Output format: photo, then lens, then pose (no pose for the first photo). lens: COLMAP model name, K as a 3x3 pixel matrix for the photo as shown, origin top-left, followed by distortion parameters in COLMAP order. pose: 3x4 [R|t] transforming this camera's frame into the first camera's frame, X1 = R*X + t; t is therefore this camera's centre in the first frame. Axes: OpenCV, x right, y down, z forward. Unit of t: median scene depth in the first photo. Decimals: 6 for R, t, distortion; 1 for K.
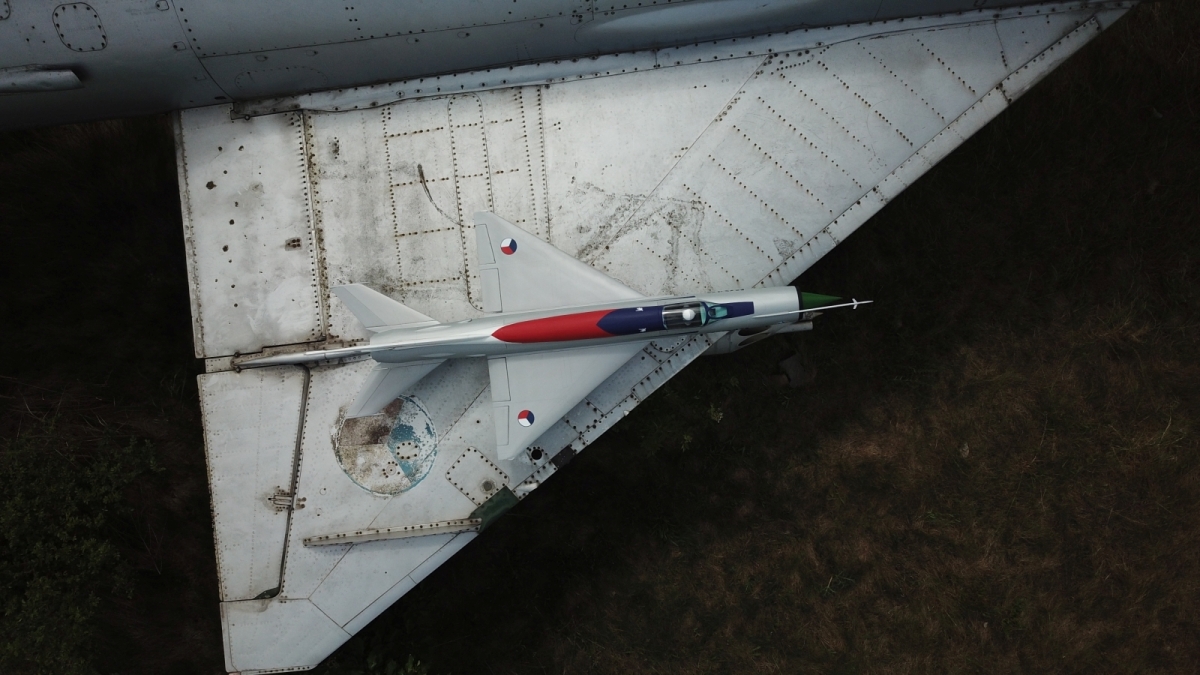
lens RADIAL K [[923.7, 0, 587.8], [0, 923.7, 345.0], [0, 0, 1]] dist [0.019597, -0.029775]
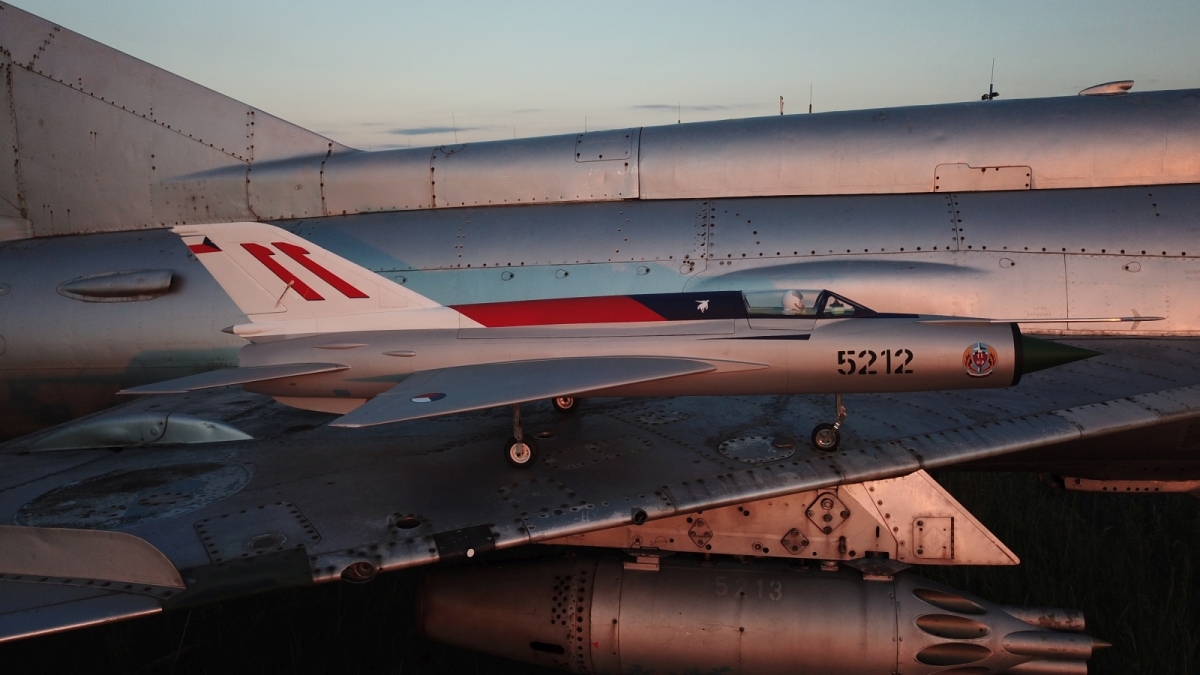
lens RADIAL K [[923.7, 0, 584.9], [0, 923.7, 343.8], [0, 0, 1]] dist [0.019597, -0.029775]
pose [[0.955973, 0.058468, -0.287573, 0.139062], [-0.293403, 0.171762, -0.940432, 0.478553], [-0.005591, 0.983402, 0.181354, 0.830987]]
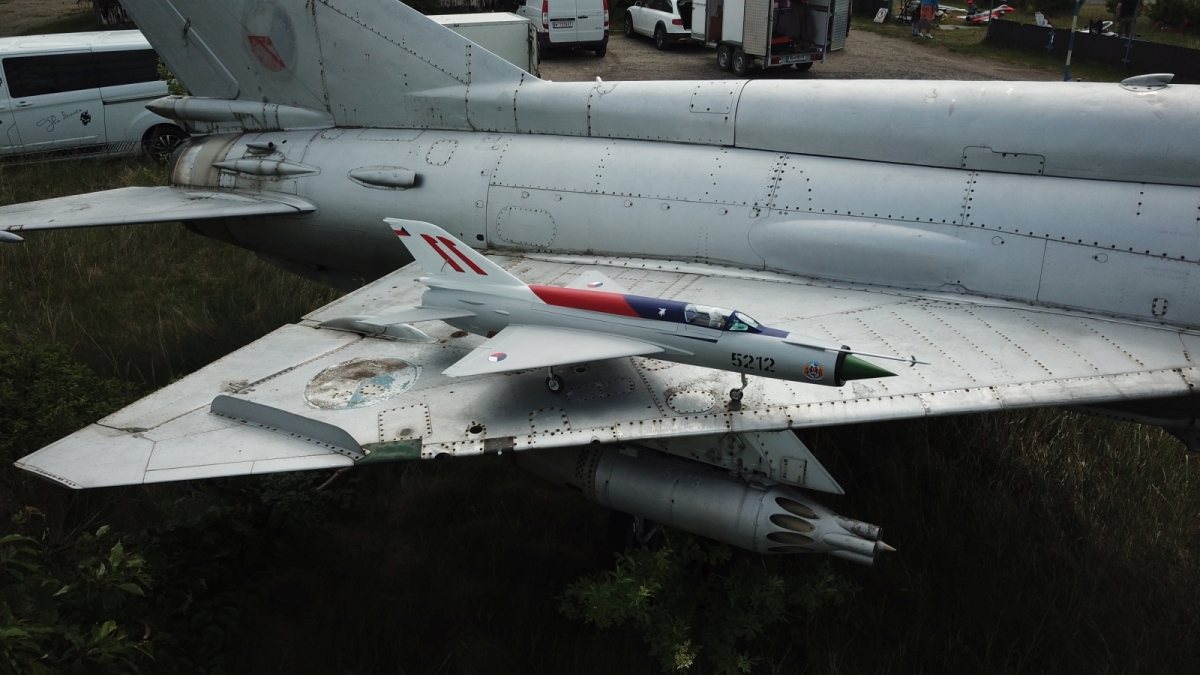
lens RADIAL K [[923.7, 0, 582.3], [0, 923.7, 341.8], [0, 0, 1]] dist [0.019597, -0.029775]
pose [[0.805941, 0.247892, -0.537596, 0.437102], [-0.591281, 0.381695, -0.710419, 0.608862], [0.029091, 0.890426, 0.454197, 0.554485]]
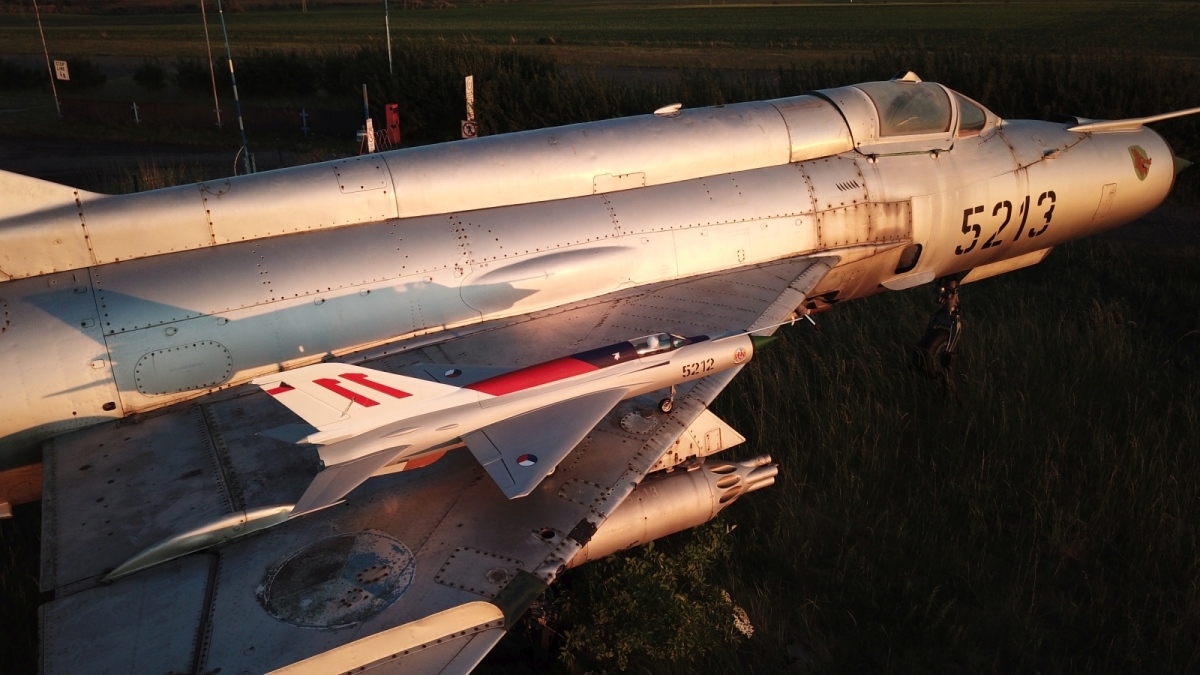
lens RADIAL K [[923.7, 0, 588.9], [0, 923.7, 342.6], [0, 0, 1]] dist [0.019597, -0.029775]
pose [[0.926161, -0.126587, 0.355248, -0.269767], [0.376388, 0.369247, -0.849699, 0.707770], [-0.023614, 0.920669, 0.389628, 0.554642]]
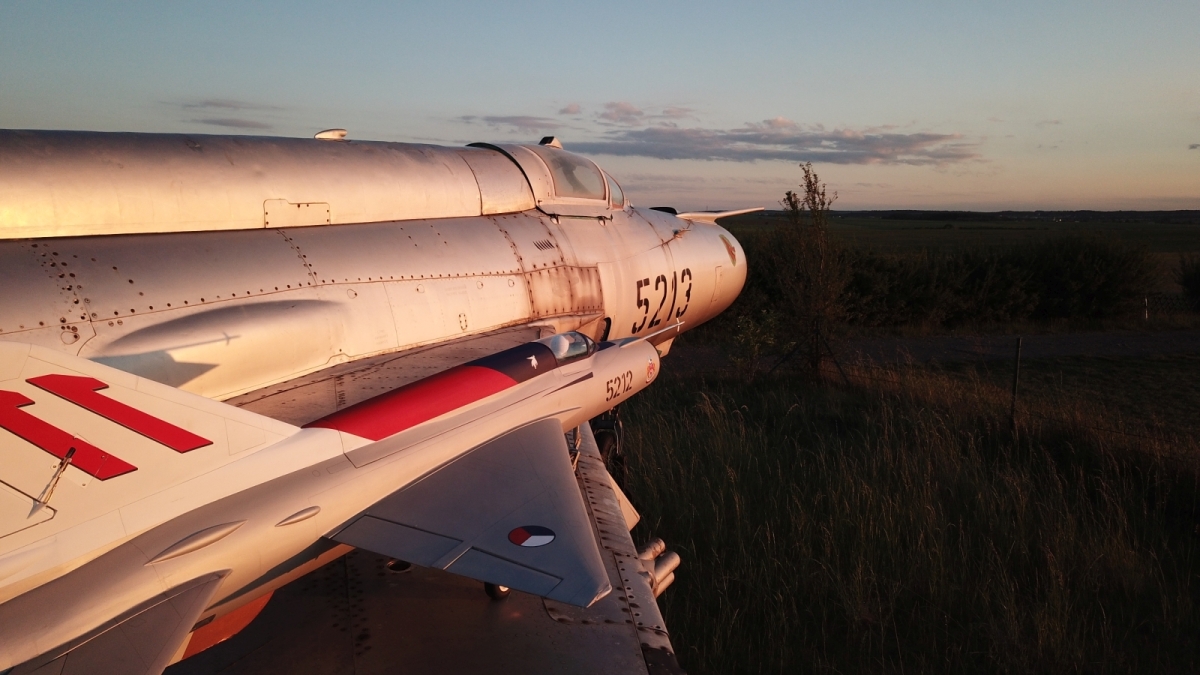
lens RADIAL K [[923.7, 0, 588.5], [0, 923.7, 337.7], [0, 0, 1]] dist [0.019597, -0.029775]
pose [[0.548363, -0.094594, 0.830873, -0.319832], [0.835508, 0.103542, -0.539635, 0.272691], [-0.034984, 0.990117, 0.135813, 0.821718]]
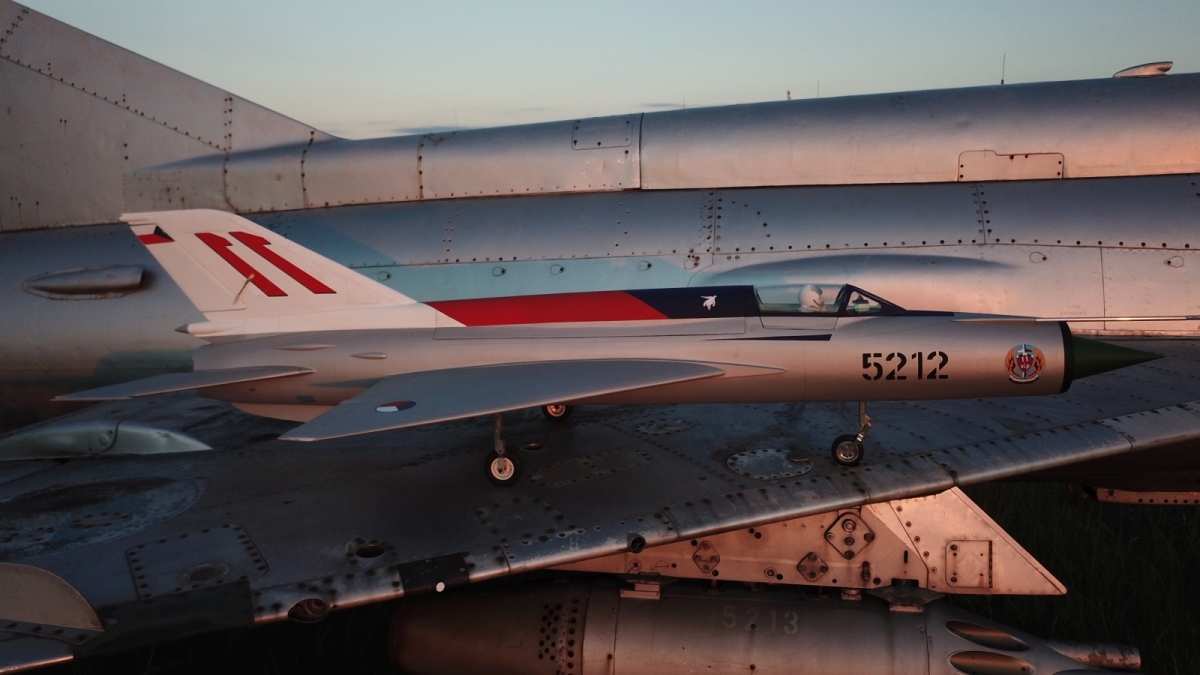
lens RADIAL K [[923.7, 0, 584.2], [0, 923.7, 348.6], [0, 0, 1]] dist [0.019597, -0.029775]
pose [[0.954520, 0.060914, -0.291859, 0.128669], [-0.298095, 0.176430, -0.938090, 0.424266], [-0.005650, 0.982427, 0.186564, 0.840545]]
